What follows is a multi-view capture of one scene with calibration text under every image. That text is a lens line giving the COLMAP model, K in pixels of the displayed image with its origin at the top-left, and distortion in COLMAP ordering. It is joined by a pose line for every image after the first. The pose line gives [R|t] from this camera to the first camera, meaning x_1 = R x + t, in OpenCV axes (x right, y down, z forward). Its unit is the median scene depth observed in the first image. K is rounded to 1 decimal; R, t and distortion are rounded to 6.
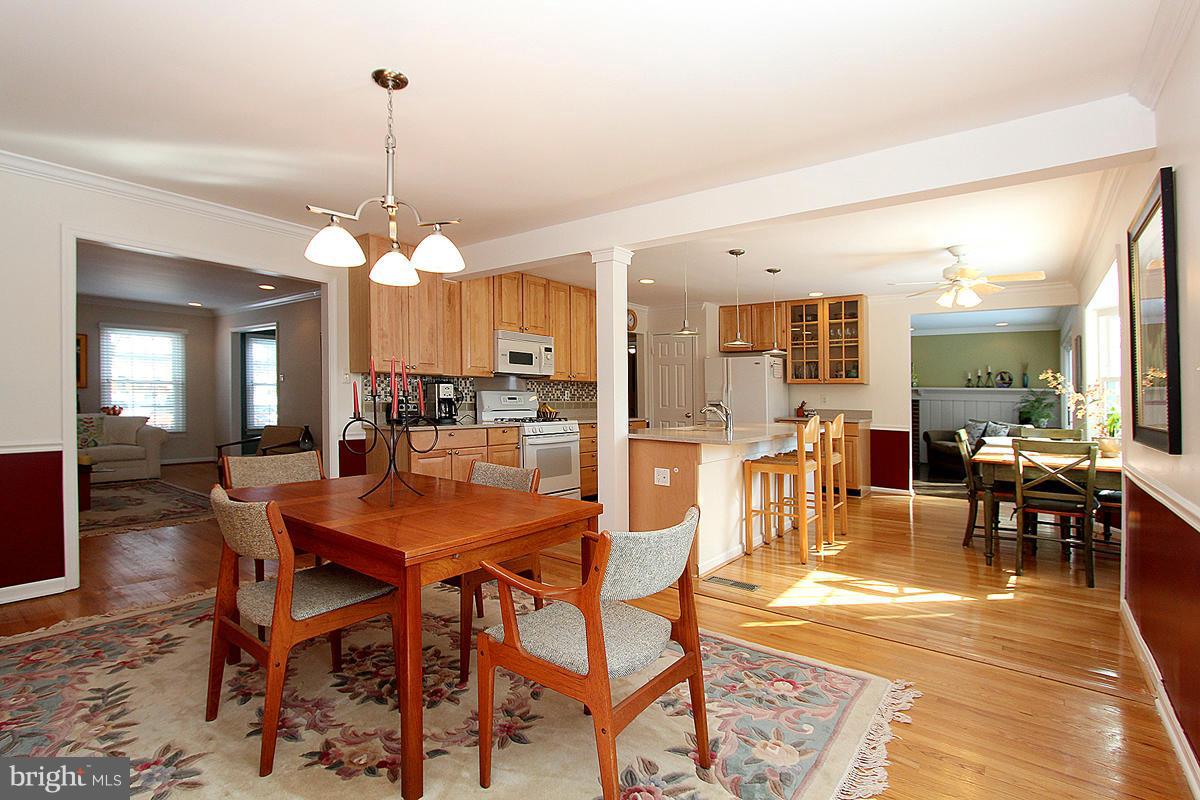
lens RADIAL K [[581.1, 0, 585.7], [0, 581.1, 384.9], [0, 0, 1]] dist [-0.020110, 0.000335]
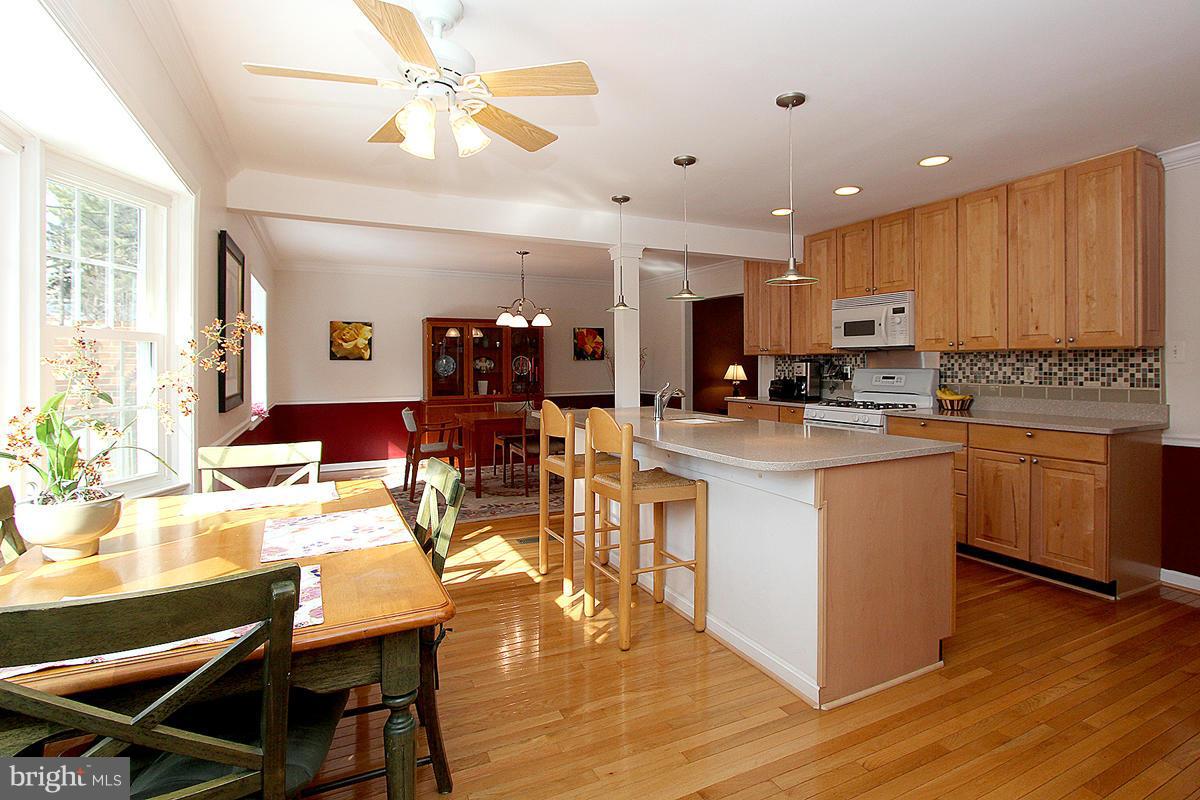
lens RADIAL K [[611.1, 0, 655.8], [0, 611.1, 384.1], [0, 0, 1]] dist [-0.003010, -0.000700]
pose [[-0.395943, 0.018534, -0.918088, 0.675291], [0.013959, 0.999802, 0.014164, 0.013931], [0.918169, -0.007207, -0.396124, 0.922260]]
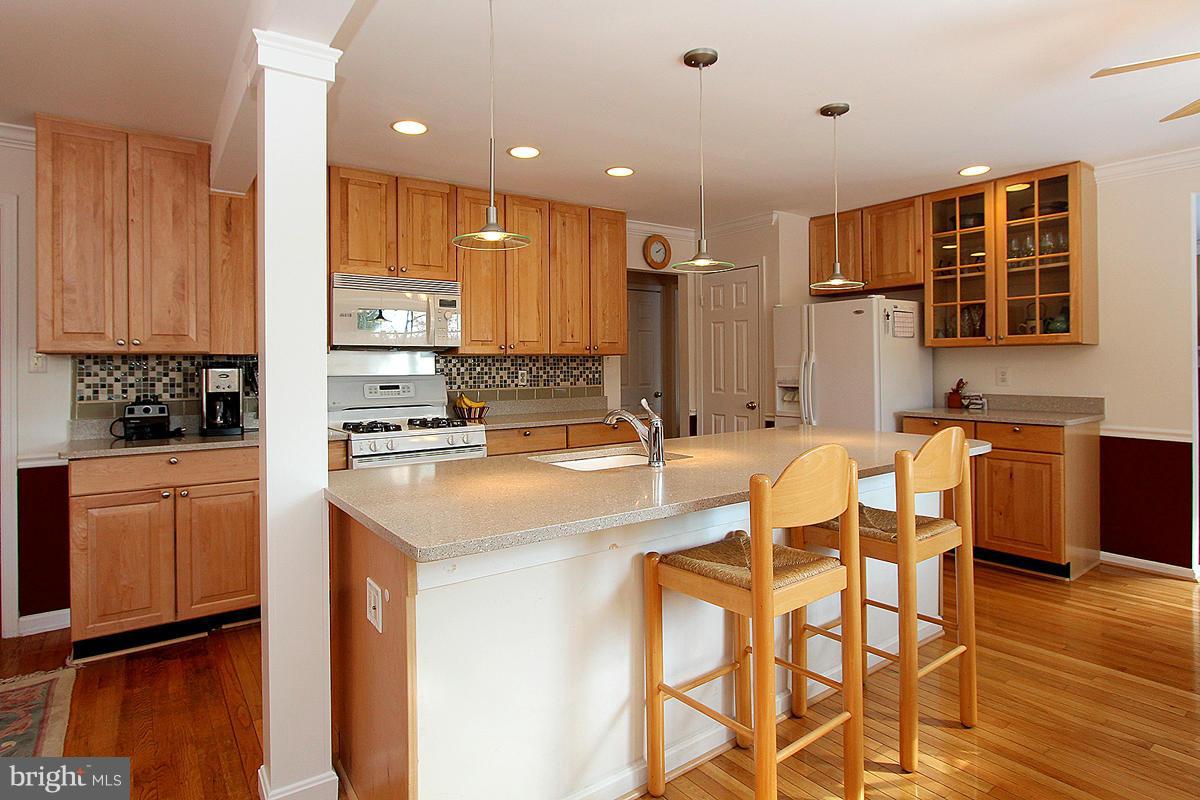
lens RADIAL K [[677.7, 0, 572.5], [0, 677.7, 376.8], [0, 0, 1]] dist [-0.012444, 0.001240]
pose [[0.963153, -0.019187, -0.268268, 0.216271], [0.027708, 0.999223, 0.028016, -0.001990], [0.267522, -0.034417, 0.962937, 0.332330]]
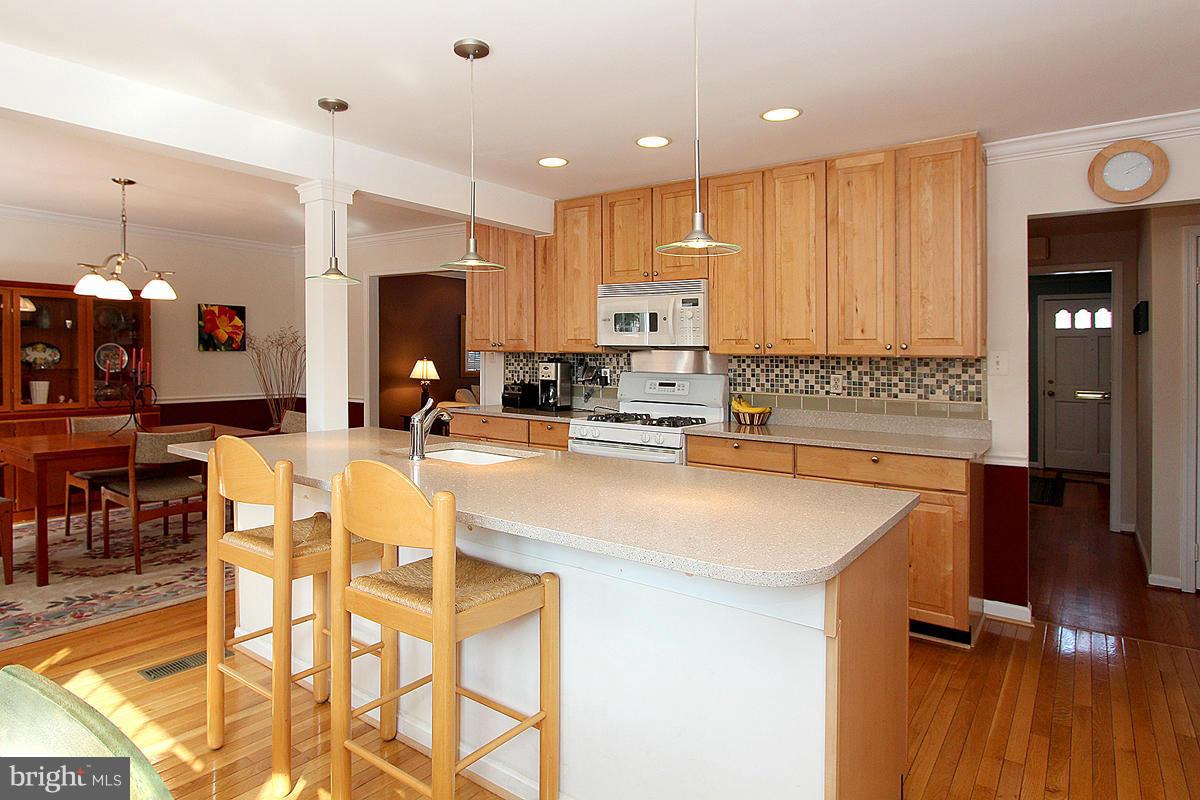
lens RADIAL K [[677.7, 0, 572.5], [0, 677.7, 376.8], [0, 0, 1]] dist [-0.012444, 0.001240]
pose [[0.012153, 0.017655, -0.999770, 0.550689], [0.002017, 0.999842, 0.017681, 0.001131], [0.999924, -0.002232, 0.012115, 0.787863]]
